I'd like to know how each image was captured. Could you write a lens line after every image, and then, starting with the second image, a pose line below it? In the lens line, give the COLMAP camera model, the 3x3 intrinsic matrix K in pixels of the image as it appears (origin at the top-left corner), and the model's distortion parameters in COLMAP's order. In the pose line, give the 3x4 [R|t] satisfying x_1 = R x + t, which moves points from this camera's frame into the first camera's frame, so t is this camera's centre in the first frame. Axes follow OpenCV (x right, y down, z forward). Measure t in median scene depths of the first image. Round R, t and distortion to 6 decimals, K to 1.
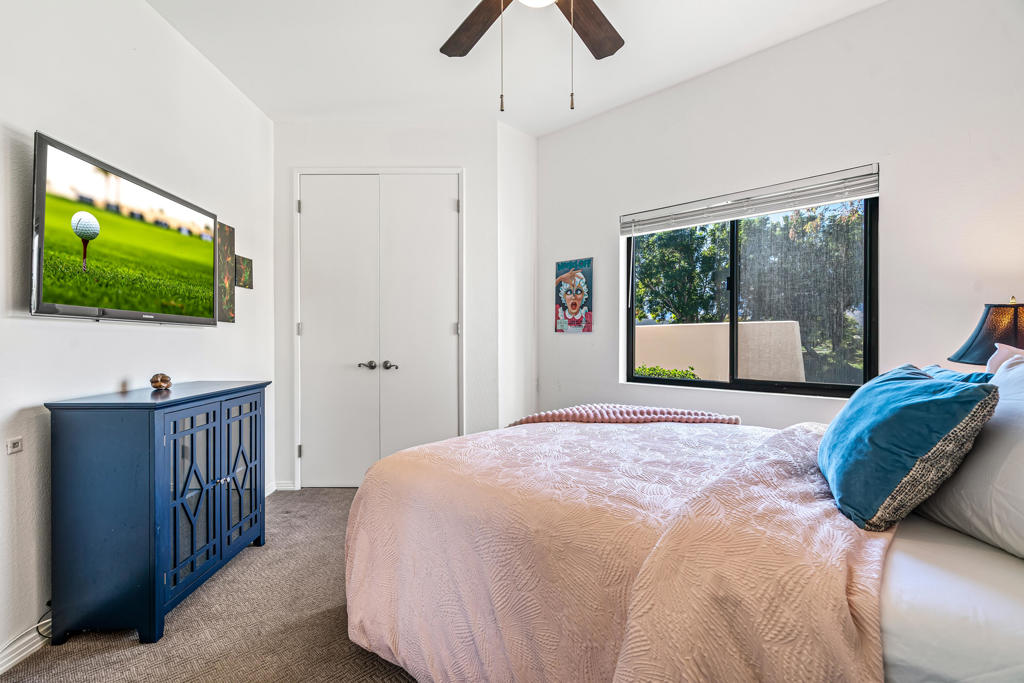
lens RADIAL K [[469.6, 0, 506.9], [0, 469.6, 342.5], [0, 0, 1]] dist [0.000331, 0.000401]
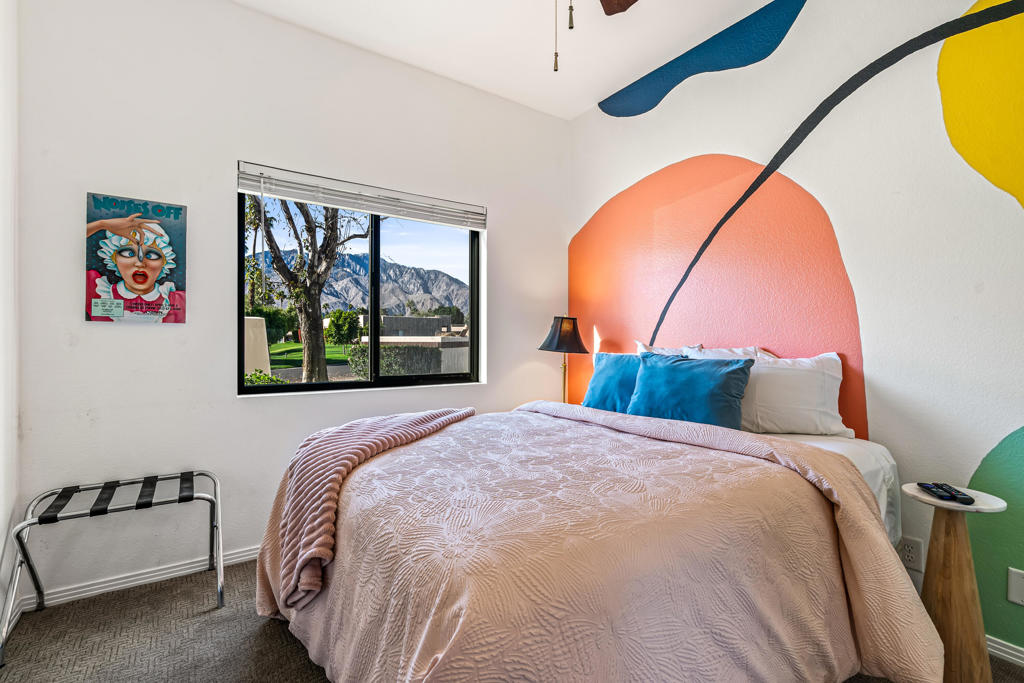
lens RADIAL K [[469.6, 0, 508.1], [0, 469.6, 336.7], [0, 0, 1]] dist [0.000331, 0.000401]
pose [[0.201760, 0.002524, 0.979432, -0.341947], [-0.001713, 0.999996, -0.002224, -0.003533], [-0.979434, -0.001229, 0.201763, 0.429628]]
